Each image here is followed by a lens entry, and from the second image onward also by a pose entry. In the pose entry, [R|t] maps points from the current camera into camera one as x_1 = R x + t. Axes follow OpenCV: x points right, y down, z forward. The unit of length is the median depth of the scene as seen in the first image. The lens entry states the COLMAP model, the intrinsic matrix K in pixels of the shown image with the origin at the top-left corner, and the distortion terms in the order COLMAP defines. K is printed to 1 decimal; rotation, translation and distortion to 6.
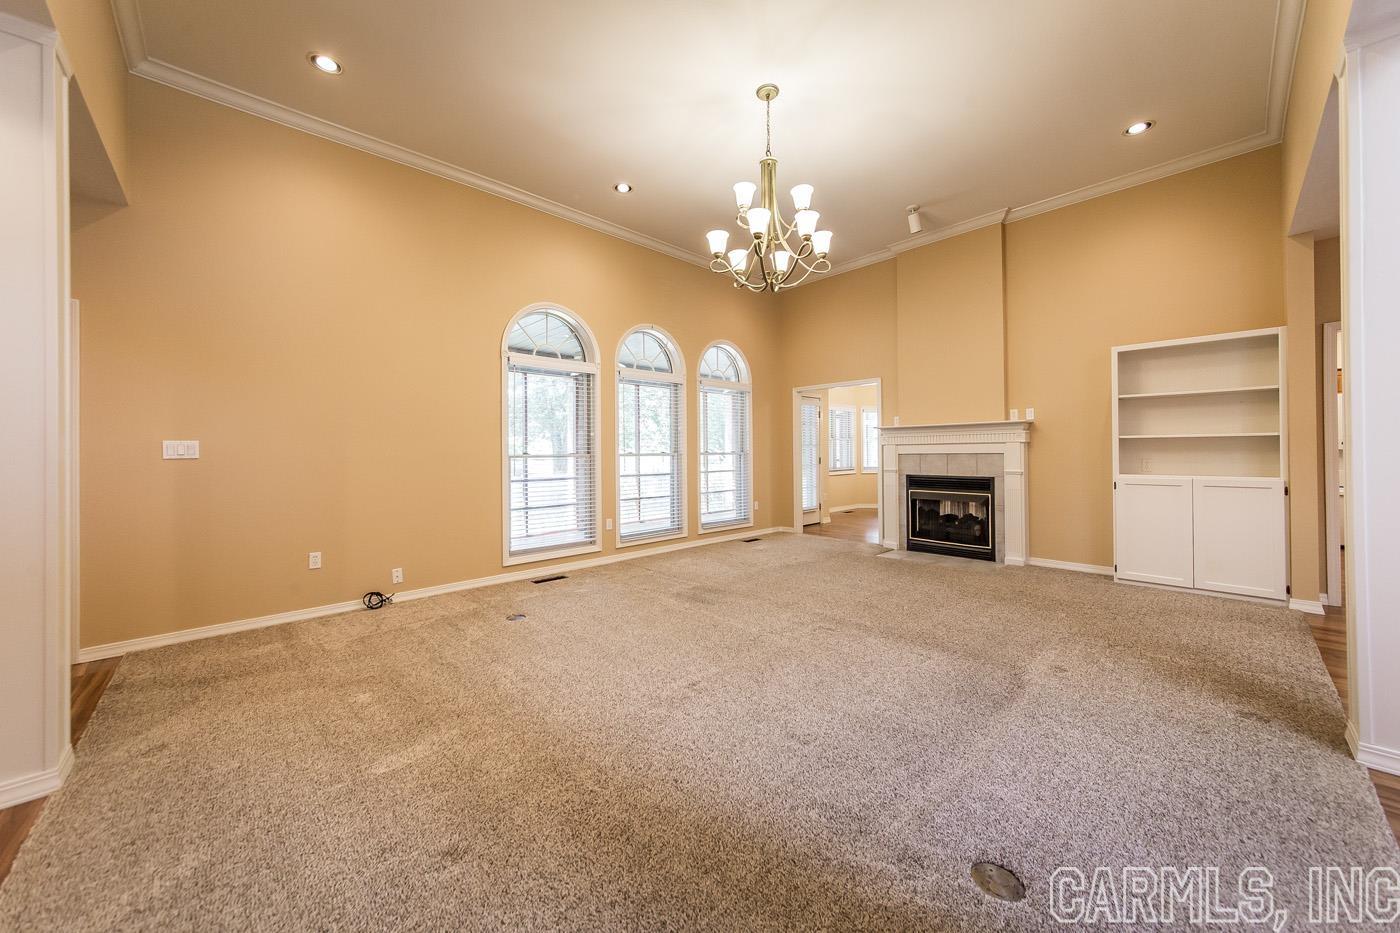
lens RADIAL K [[490.6, 0, 704.5], [0, 490.6, 448.3], [0, 0, 1]] dist [-0.000065, -0.000091]
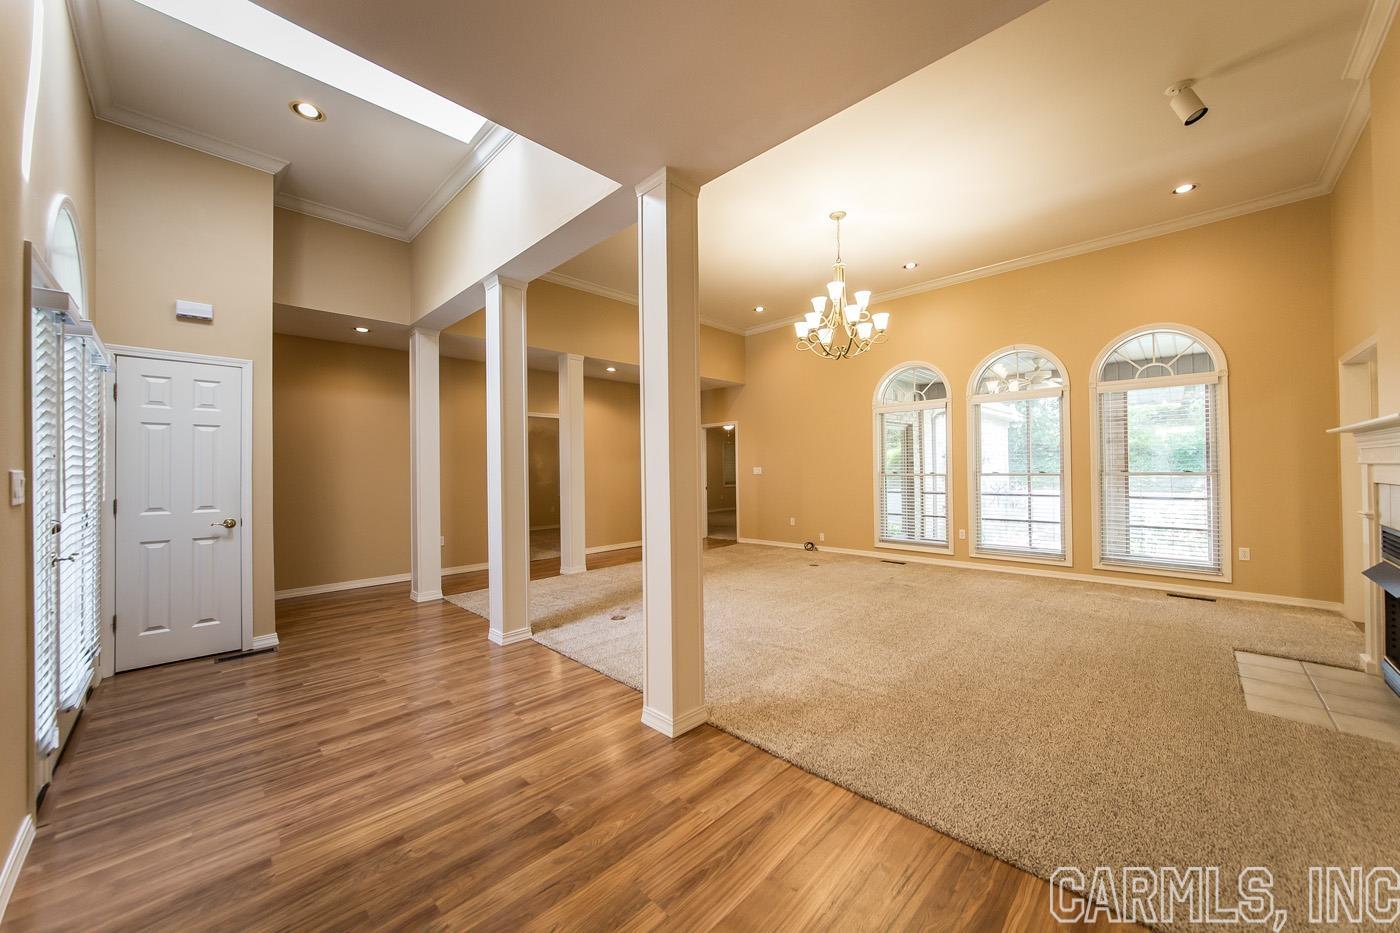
lens RADIAL K [[508.7, 0, 705.1], [0, 508.7, 463.5], [0, 0, 1]] dist [-0.000032, -0.000056]
pose [[0.040294, -0.004126, -0.999179, 1.007286], [0.025855, 0.999661, -0.003085, -0.022002], [0.998853, -0.025709, 0.040387, 0.372708]]
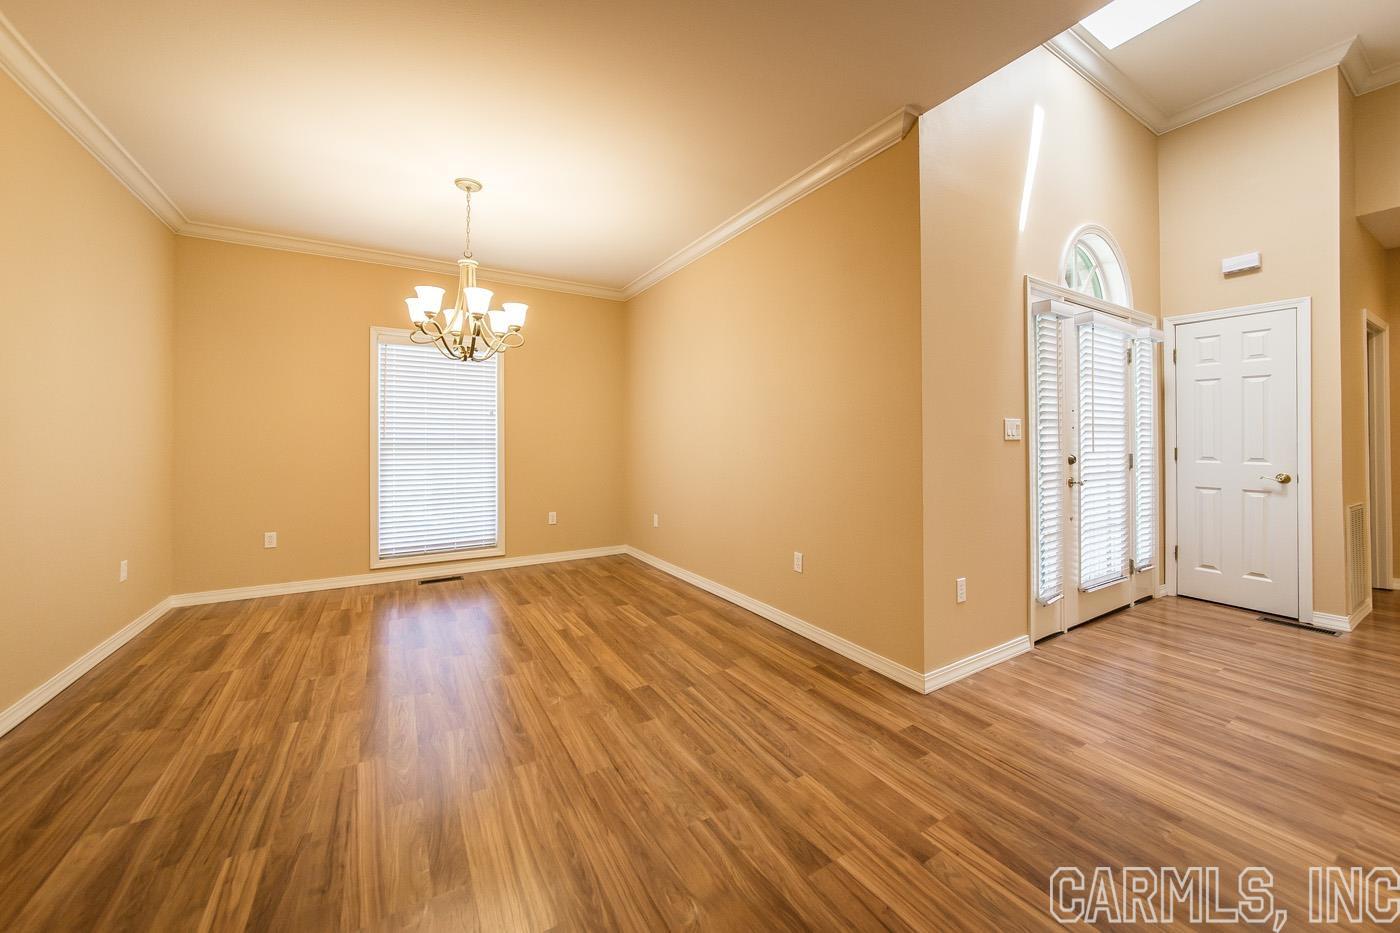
lens RADIAL K [[501.3, 0, 701.2], [0, 501.3, 437.5], [0, 0, 1]] dist [-0.001203, -0.000172]
pose [[-0.979672, 0.009666, 0.200372, 0.875617], [0.005934, 0.999798, -0.019220, -0.002481], [-0.200517, -0.017640, -0.979531, 0.531948]]
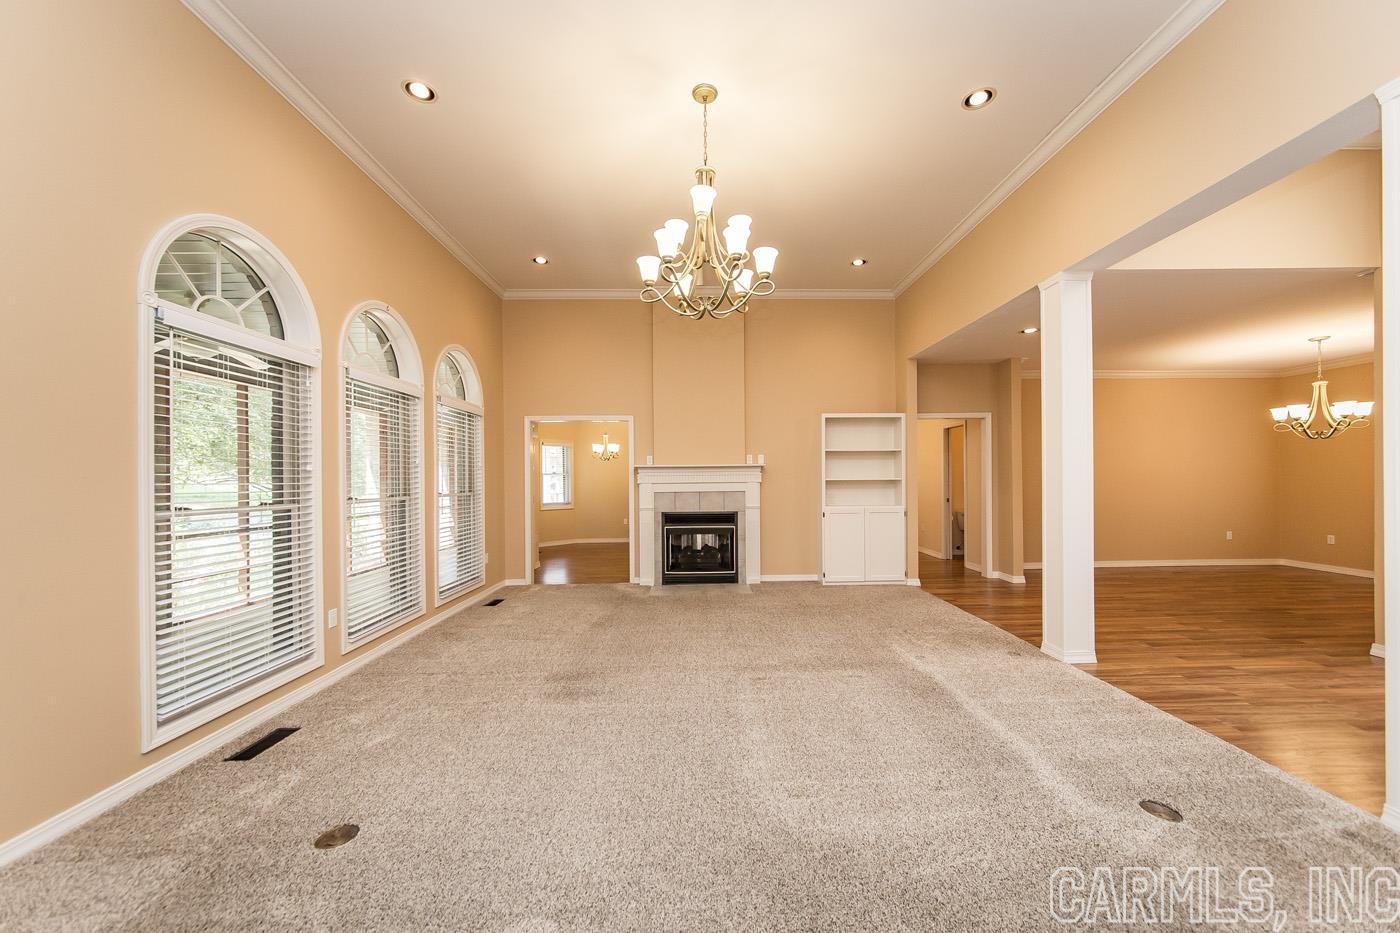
lens RADIAL K [[497.2, 0, 706.0], [0, 497.2, 481.7], [0, 0, 1]] dist [0.001085, 0.000003]
pose [[0.681741, -0.003748, 0.731584, -0.348094], [-0.001843, 0.999975, 0.006841, -0.021907], [-0.731591, -0.006012, 0.681717, 0.252338]]
